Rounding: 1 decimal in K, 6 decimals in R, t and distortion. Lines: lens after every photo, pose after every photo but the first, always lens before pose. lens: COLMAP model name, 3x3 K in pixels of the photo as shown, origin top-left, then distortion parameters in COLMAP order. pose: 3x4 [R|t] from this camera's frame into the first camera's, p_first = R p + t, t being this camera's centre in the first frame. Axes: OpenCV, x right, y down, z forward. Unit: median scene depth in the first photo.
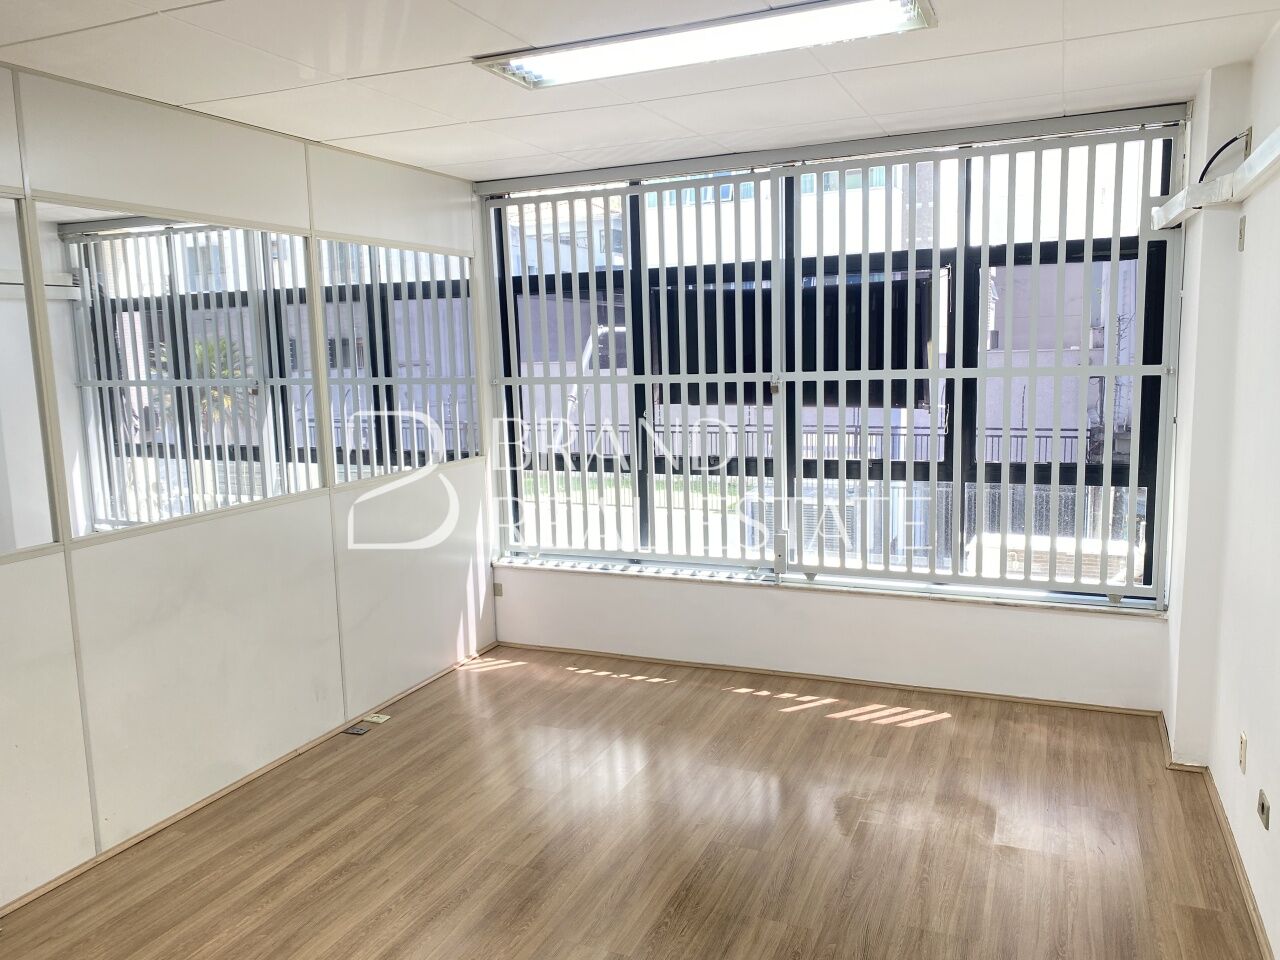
lens RADIAL K [[972.4, 0, 658.8], [0, 972.4, 477.2], [0, 0, 1]] dist [0.091273, -0.160137]
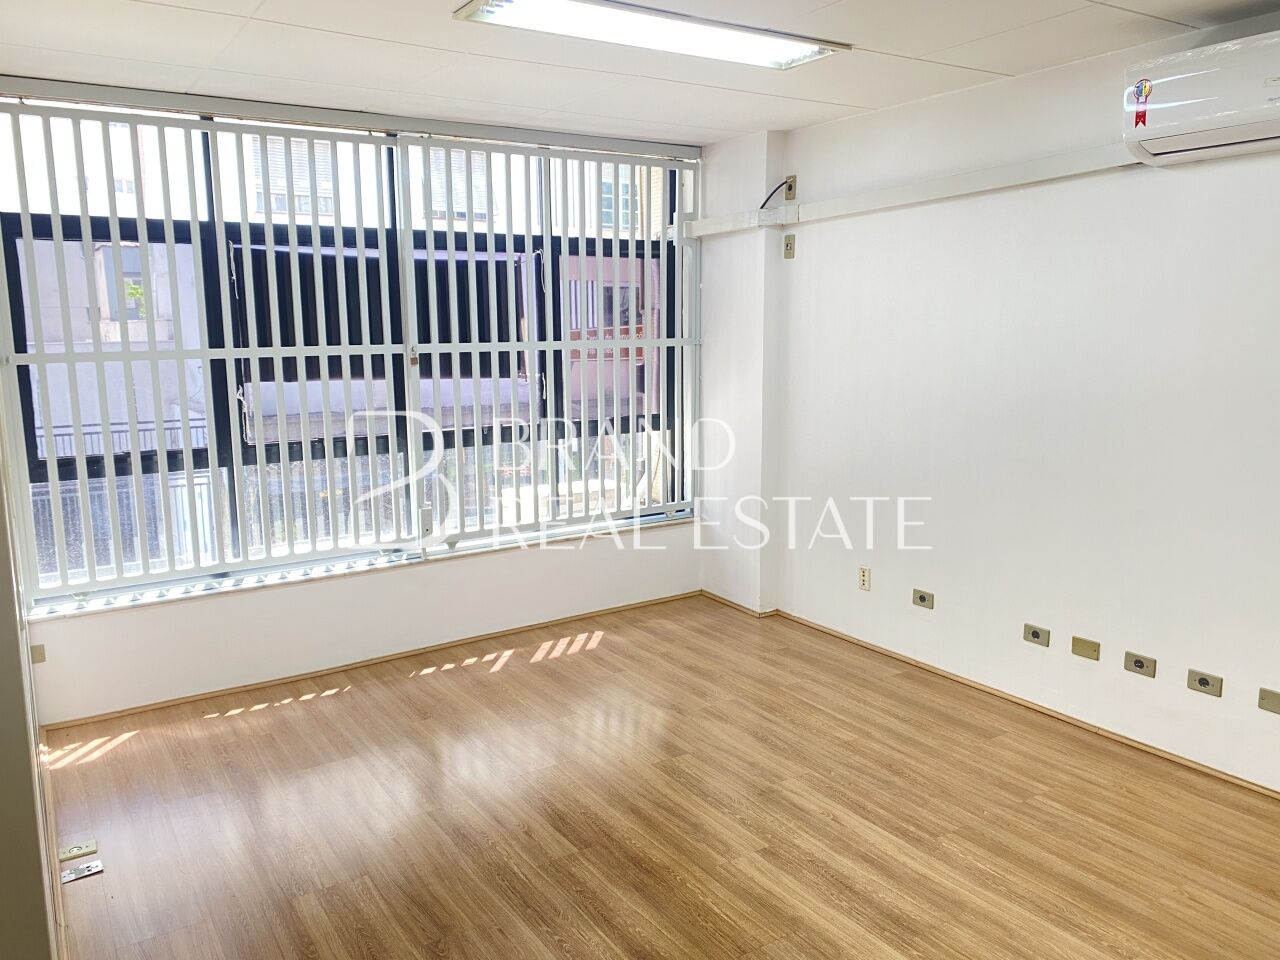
lens RADIAL K [[972.4, 0, 658.8], [0, 972.4, 477.2], [0, 0, 1]] dist [0.091273, -0.160137]
pose [[0.543062, -0.114296, 0.831877, -0.555163], [0.103018, 0.992278, 0.069082, -0.016856], [-0.833349, 0.048183, 0.550643, 0.247799]]
